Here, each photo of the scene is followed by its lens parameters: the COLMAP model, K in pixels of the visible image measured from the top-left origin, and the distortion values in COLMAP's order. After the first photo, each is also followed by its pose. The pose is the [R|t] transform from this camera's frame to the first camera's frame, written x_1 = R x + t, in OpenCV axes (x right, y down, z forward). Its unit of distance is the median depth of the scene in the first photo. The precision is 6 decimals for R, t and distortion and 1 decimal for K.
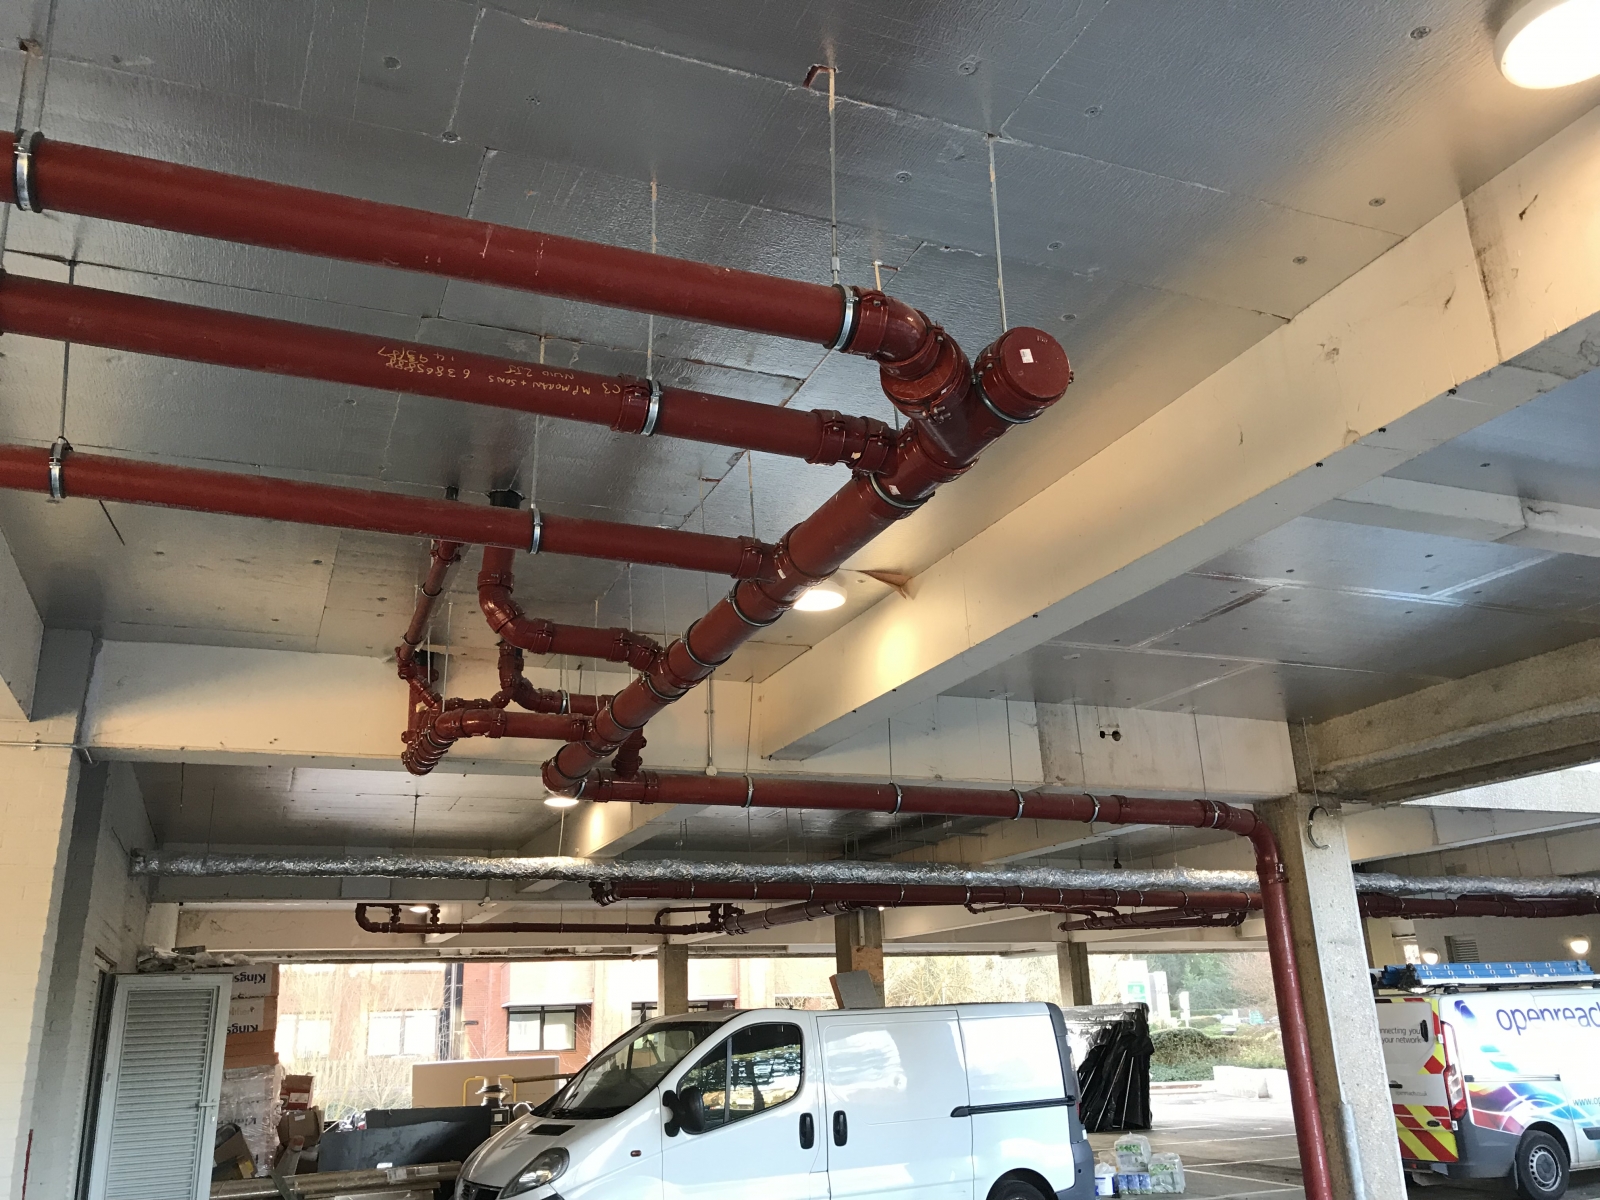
lens RADIAL K [[1326.9, 0, 804.2], [0, 1326.9, 602.5], [0, 0, 1]] dist [0.025716, -0.020431]
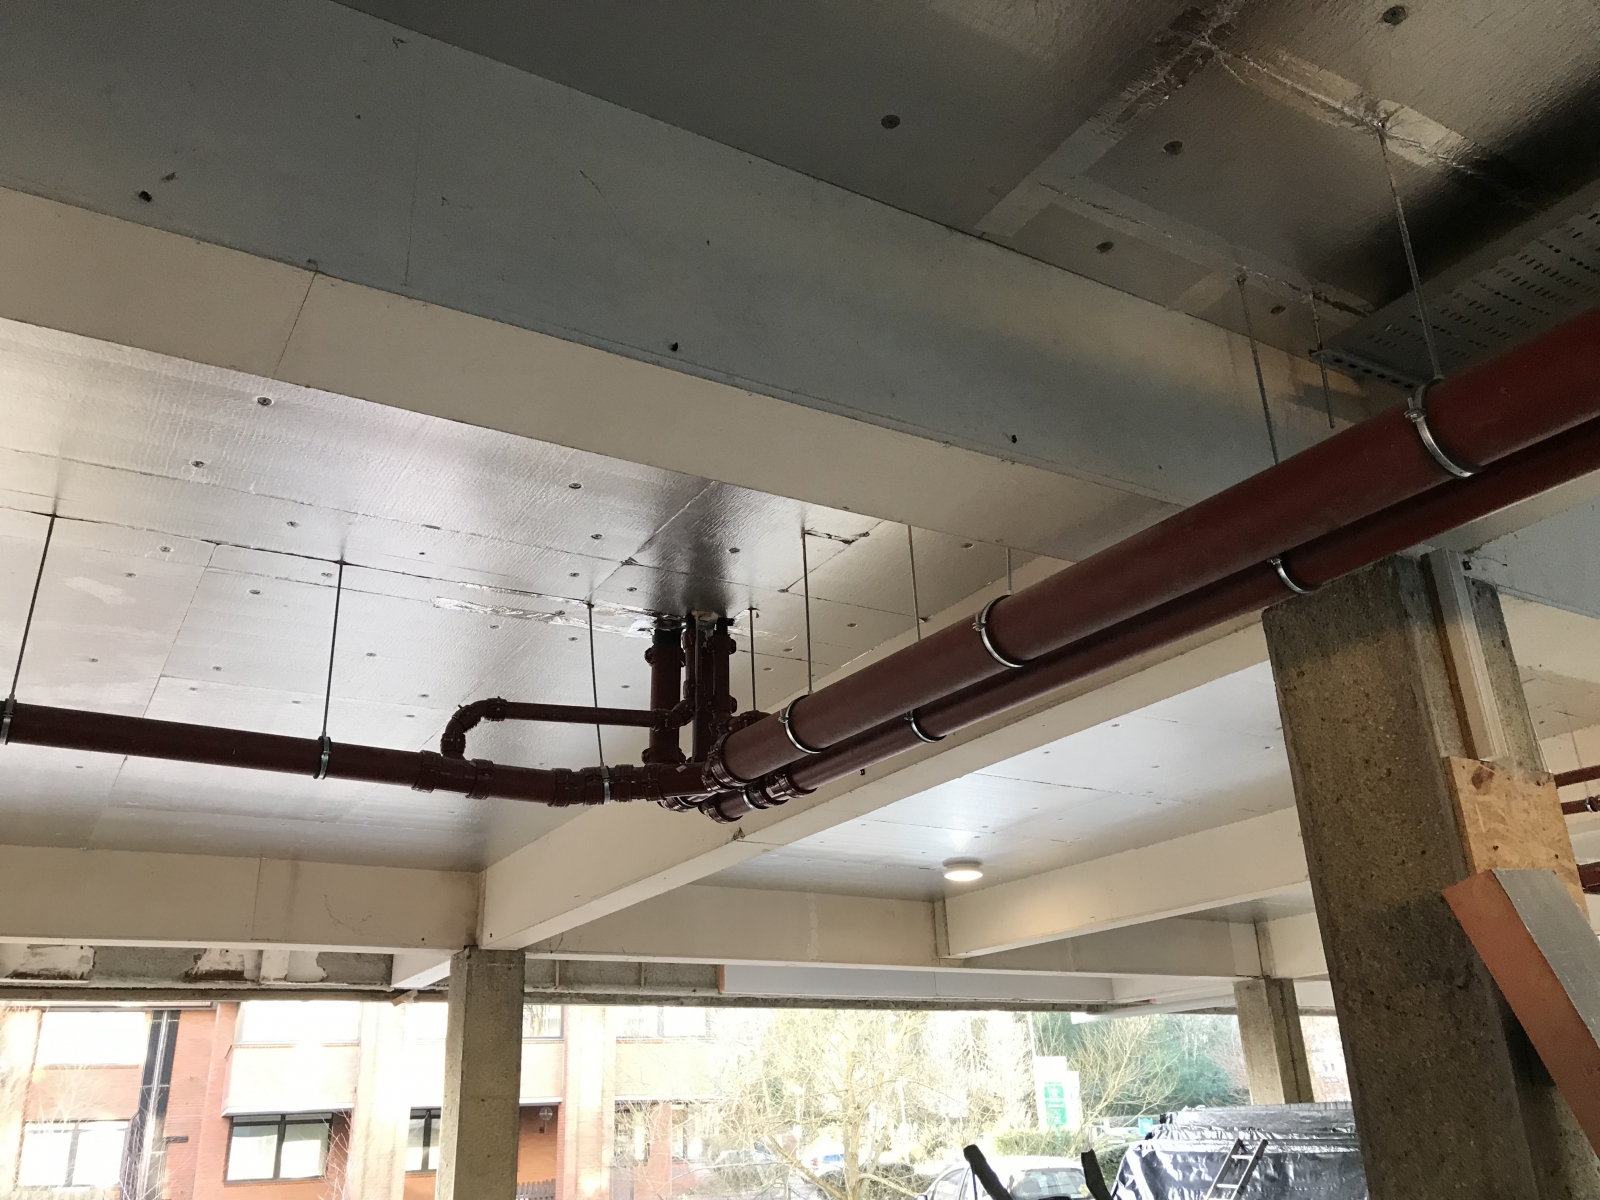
lens RADIAL K [[1326.9, 0, 798.2], [0, 1326.9, 576.7], [0, 0, 1]] dist [0.025716, -0.020431]
pose [[0.991435, 0.046591, 0.122005, -0.035511], [-0.035414, 0.995108, -0.092225, 0.105678], [-0.125705, 0.087115, 0.988235, 0.340020]]
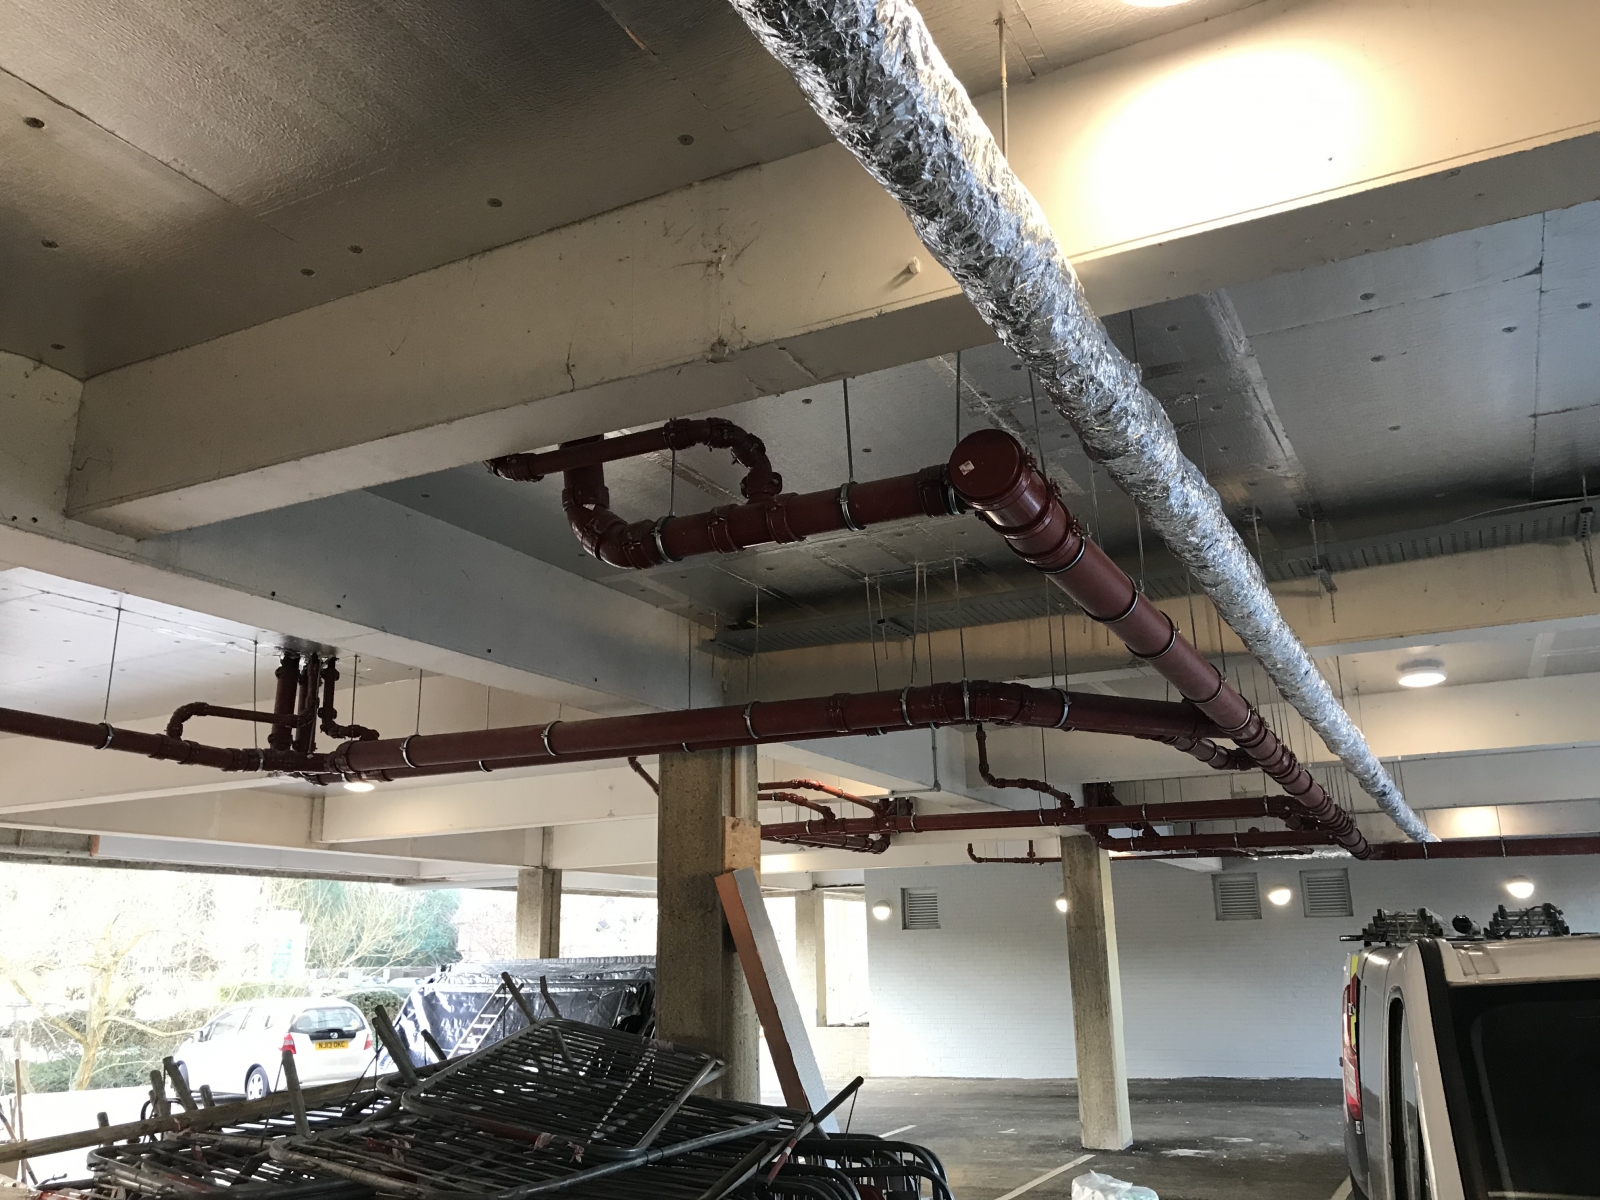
lens RADIAL K [[1326.9, 0, 795.3], [0, 1326.9, 586.1], [0, 0, 1]] dist [0.025716, -0.020431]
pose [[0.774674, 0.190756, 0.602904, -0.099990], [-0.200181, 0.978360, -0.052336, 0.083074], [-0.599840, -0.080146, 0.796096, 0.260157]]
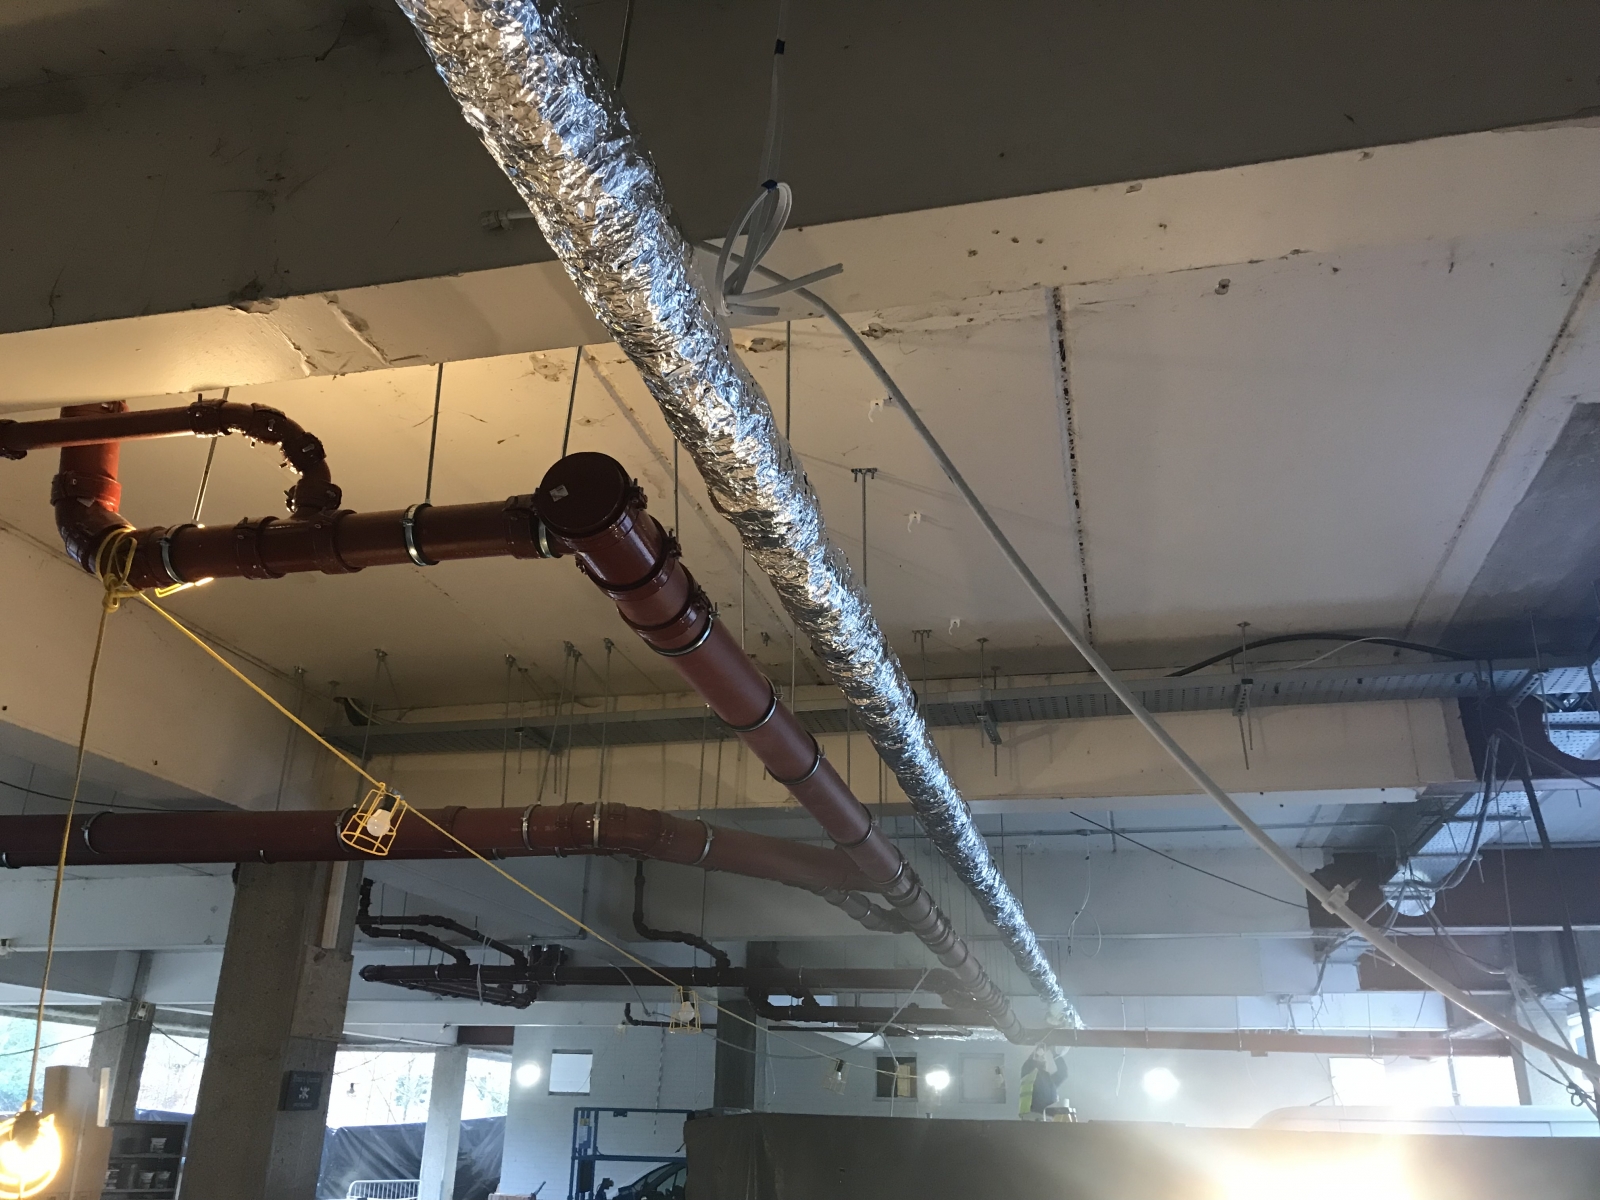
lens RADIAL K [[1326.9, 0, 786.0], [0, 1326.9, 575.9], [0, 0, 1]] dist [0.025716, -0.020431]
pose [[0.607428, 0.351988, 0.712134, -0.082163], [-0.284443, 0.933406, -0.218736, 0.084496], [-0.741703, -0.069695, 0.667098, 0.267311]]
